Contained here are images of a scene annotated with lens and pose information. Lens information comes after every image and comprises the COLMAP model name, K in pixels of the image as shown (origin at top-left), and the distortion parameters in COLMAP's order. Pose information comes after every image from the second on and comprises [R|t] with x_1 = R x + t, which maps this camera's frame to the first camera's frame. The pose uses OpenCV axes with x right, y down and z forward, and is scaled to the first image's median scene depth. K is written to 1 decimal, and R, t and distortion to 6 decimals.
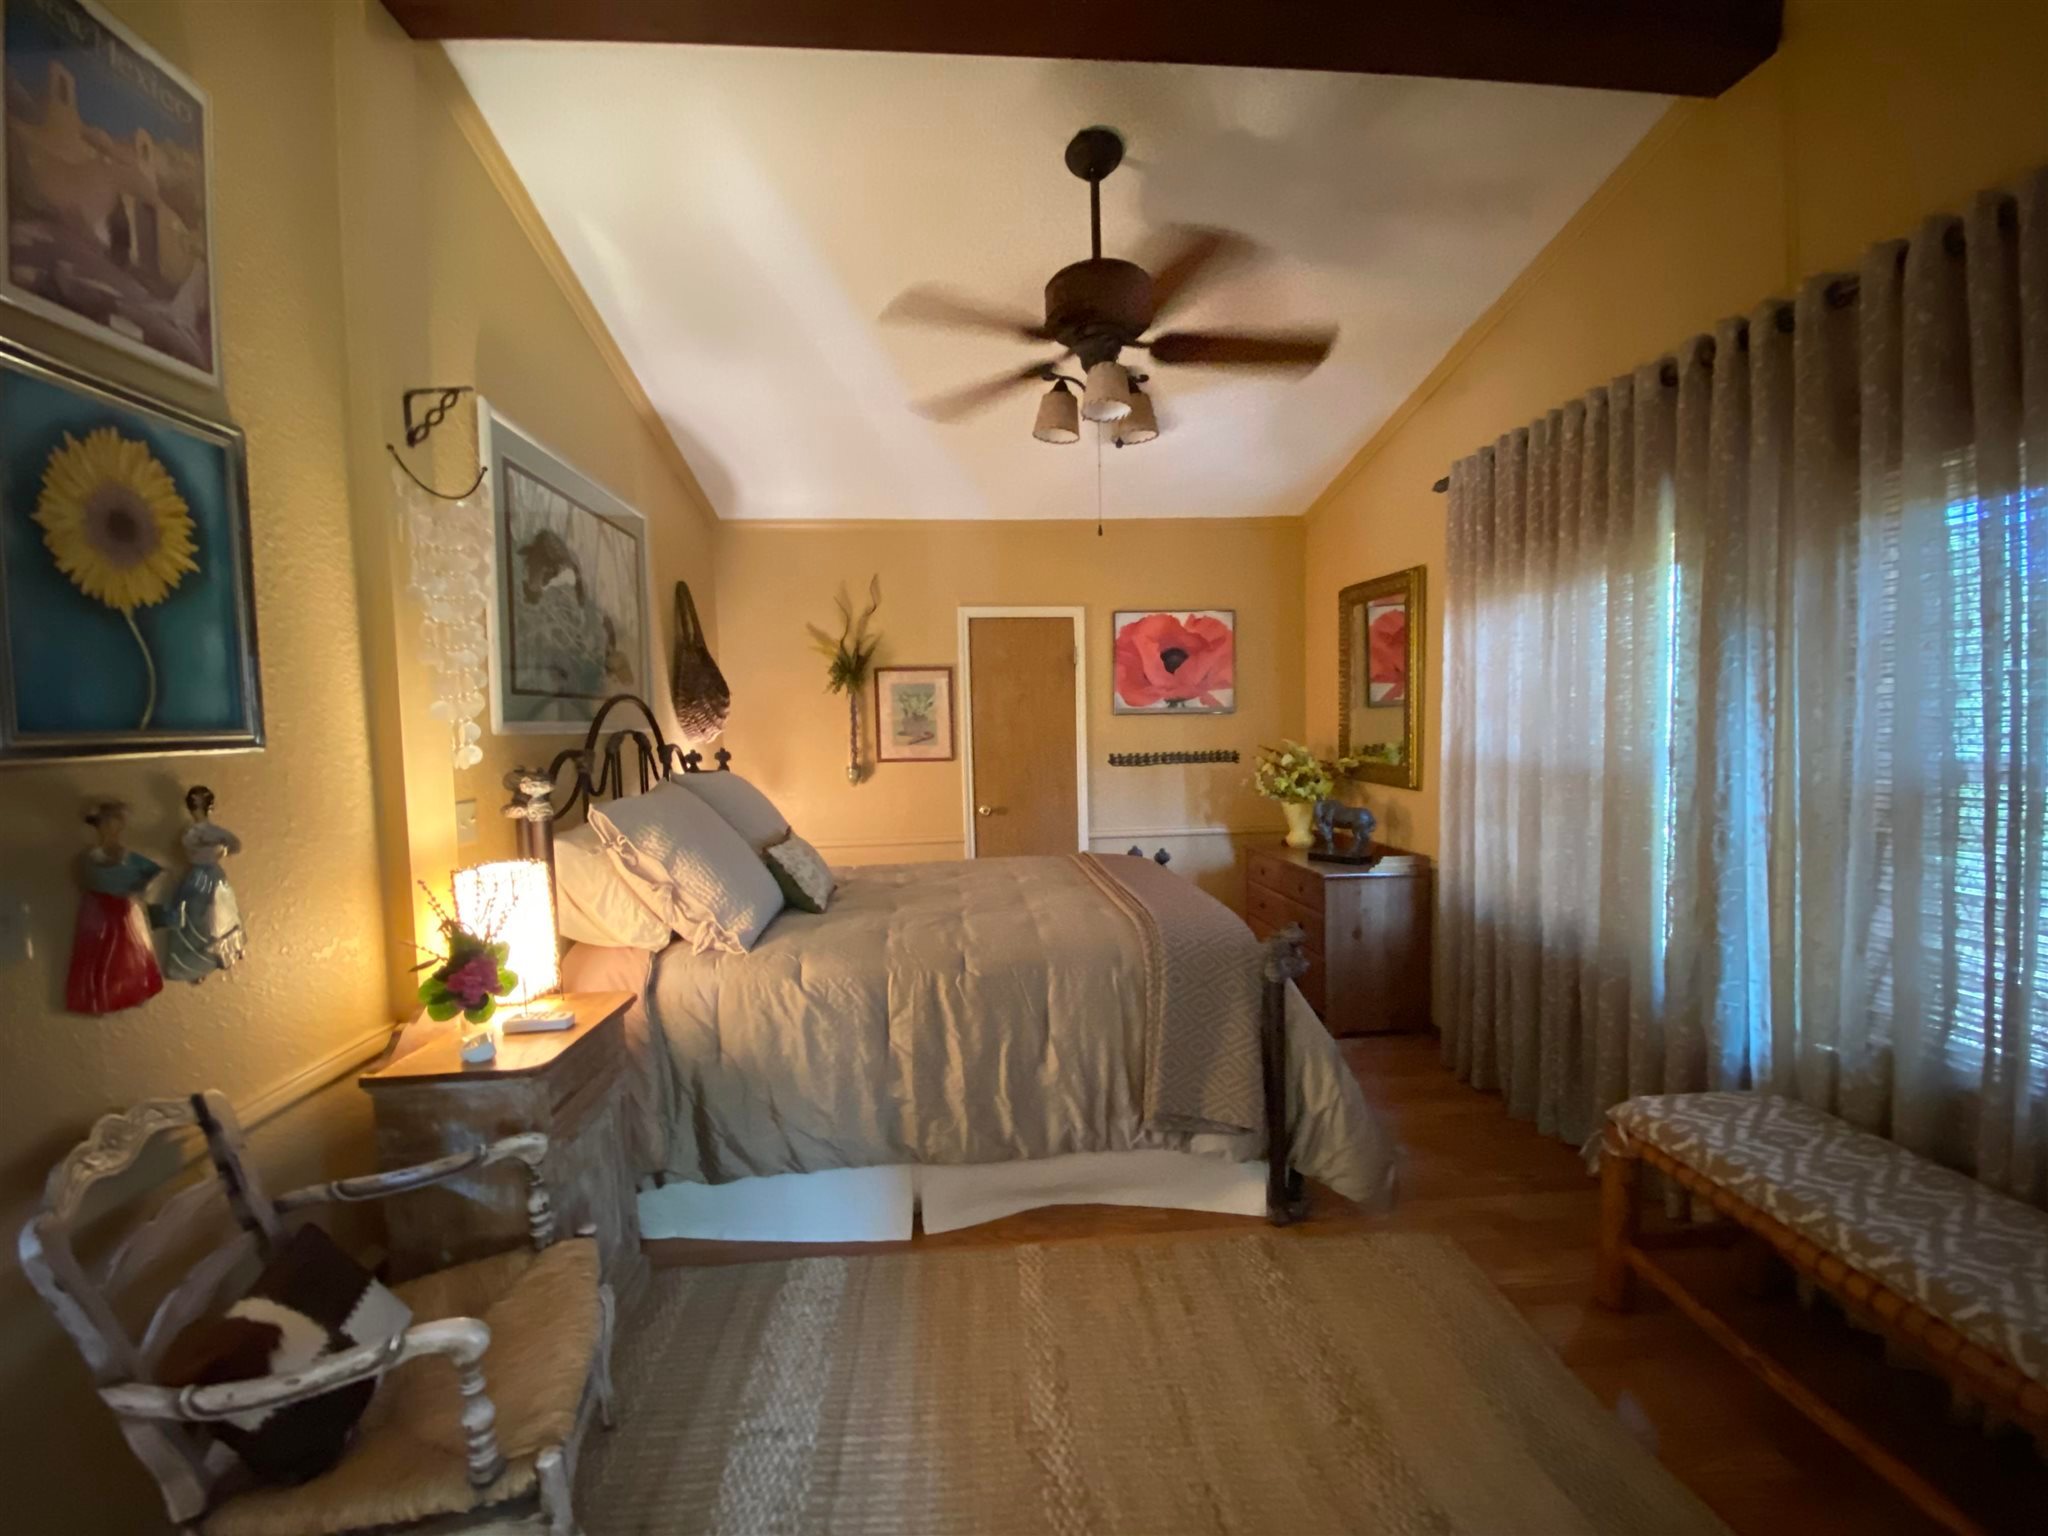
lens RADIAL K [[827.9, 0, 1025.1], [0, 827.9, 767.7], [0, 0, 1]] dist [0.015101, -0.023247]
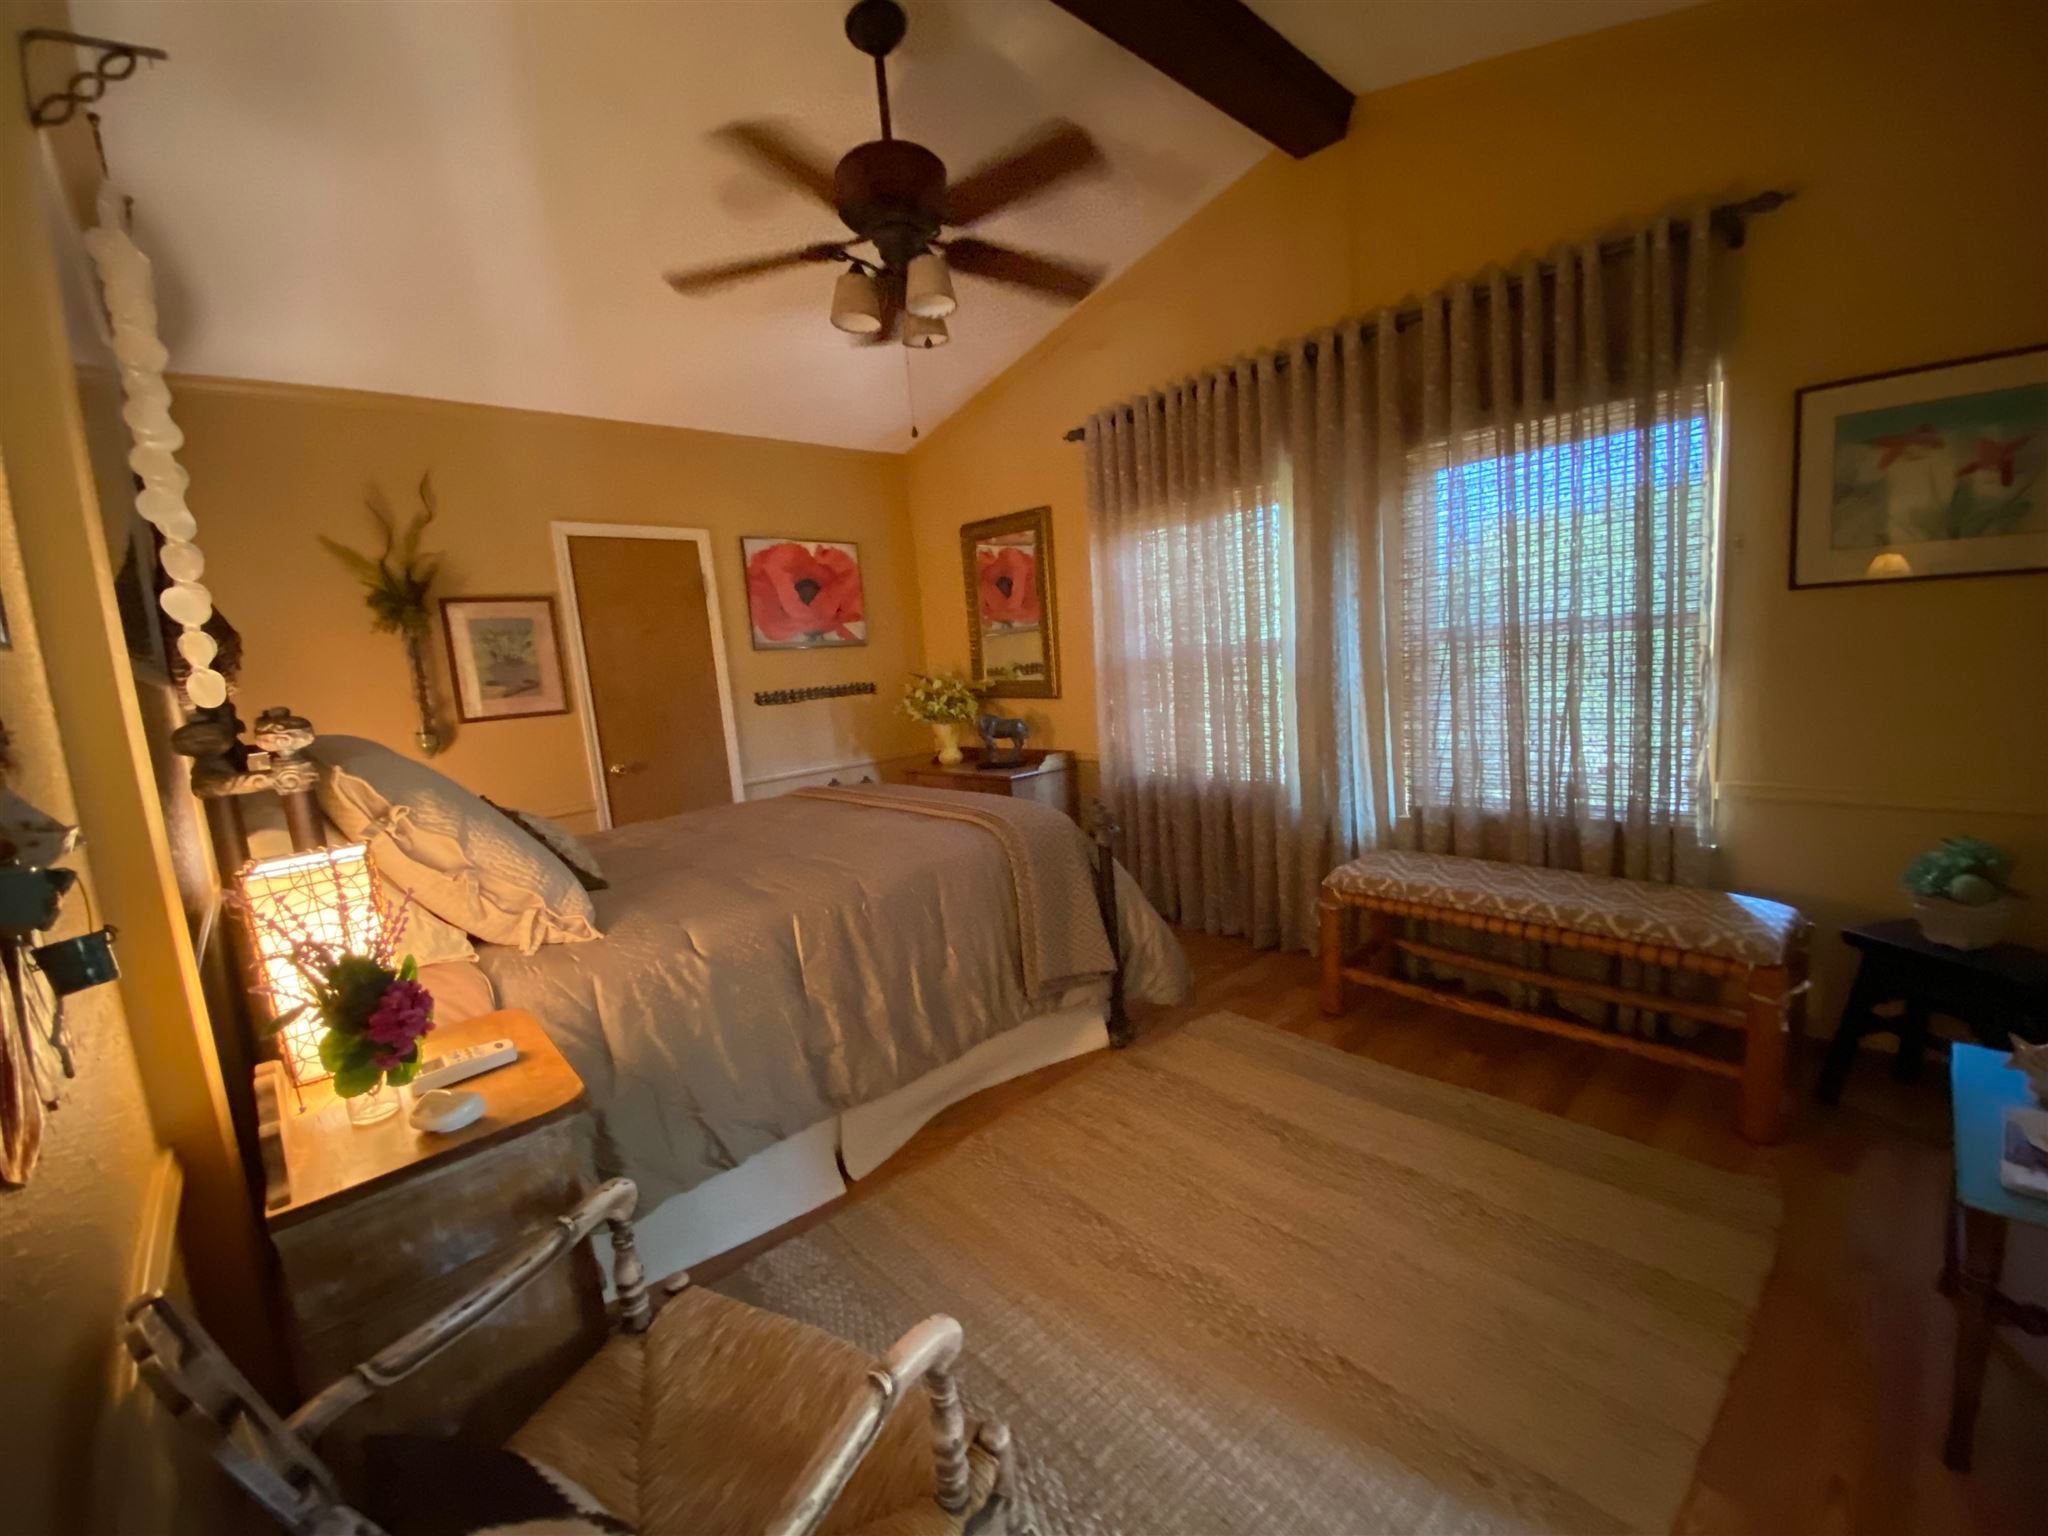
lens RADIAL K [[824.0, 0, 1021.7], [0, 824.0, 776.9], [0, 0, 1]] dist [0.034483, -0.034522]
pose [[0.785589, -0.129181, 0.605113, -0.349485], [0.093329, 0.991513, 0.090507, 0.030995], [-0.611670, -0.014627, 0.790978, 0.109514]]
